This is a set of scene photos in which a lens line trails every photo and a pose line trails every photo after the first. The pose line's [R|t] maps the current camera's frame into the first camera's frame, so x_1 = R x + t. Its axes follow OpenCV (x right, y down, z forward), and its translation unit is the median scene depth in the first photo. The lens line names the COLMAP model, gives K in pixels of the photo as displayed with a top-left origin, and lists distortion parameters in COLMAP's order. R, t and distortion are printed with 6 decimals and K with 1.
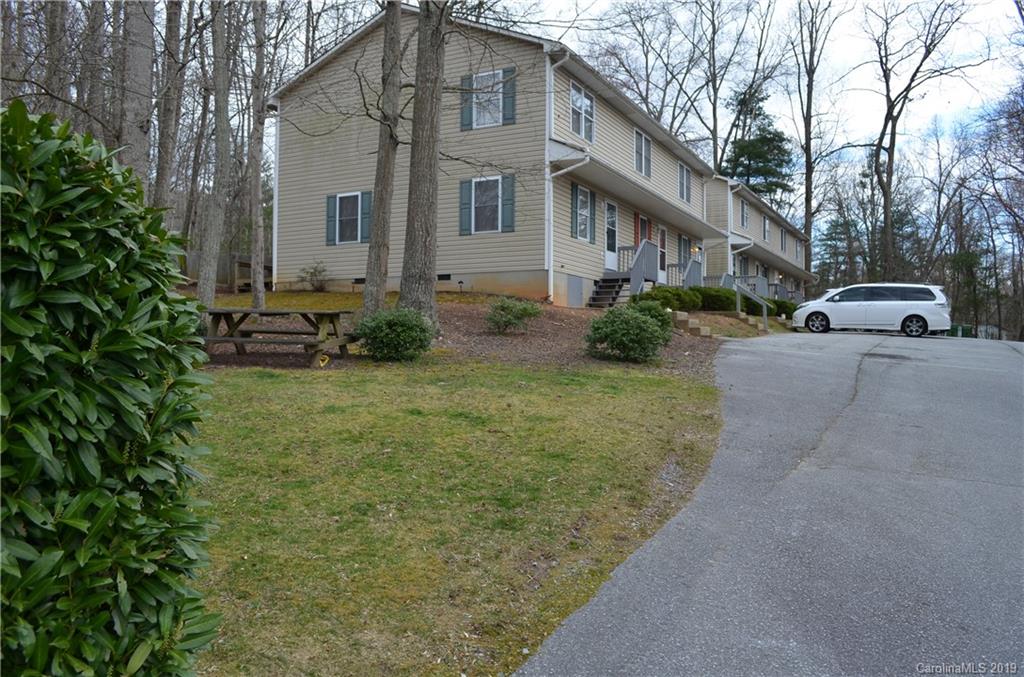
lens RADIAL K [[817.3, 0, 514.5], [0, 817.3, 328.9], [0, 0, 1]] dist [-0.073018, -0.002569]
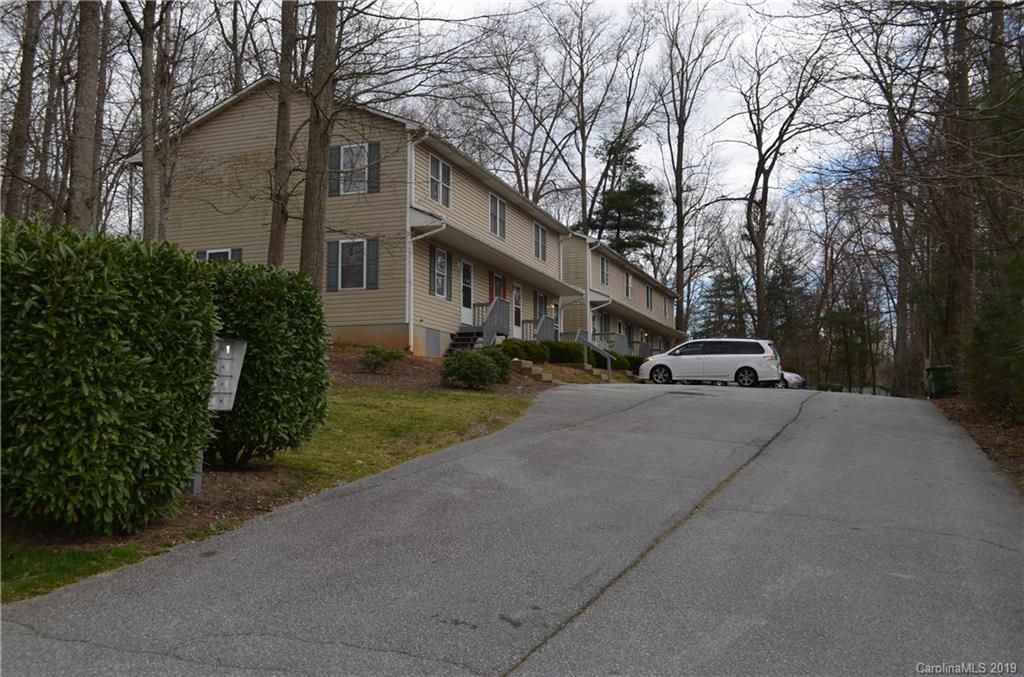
lens RADIAL K [[951.1, 0, 514.1], [0, 951.1, 336.1], [0, 0, 1]] dist [-0.062452, 0.000000]
pose [[0.987783, 0.004812, 0.155759, -0.013680], [0.005252, 0.997927, -0.064140, 0.021186], [-0.155745, 0.064175, 0.985710, -0.218991]]
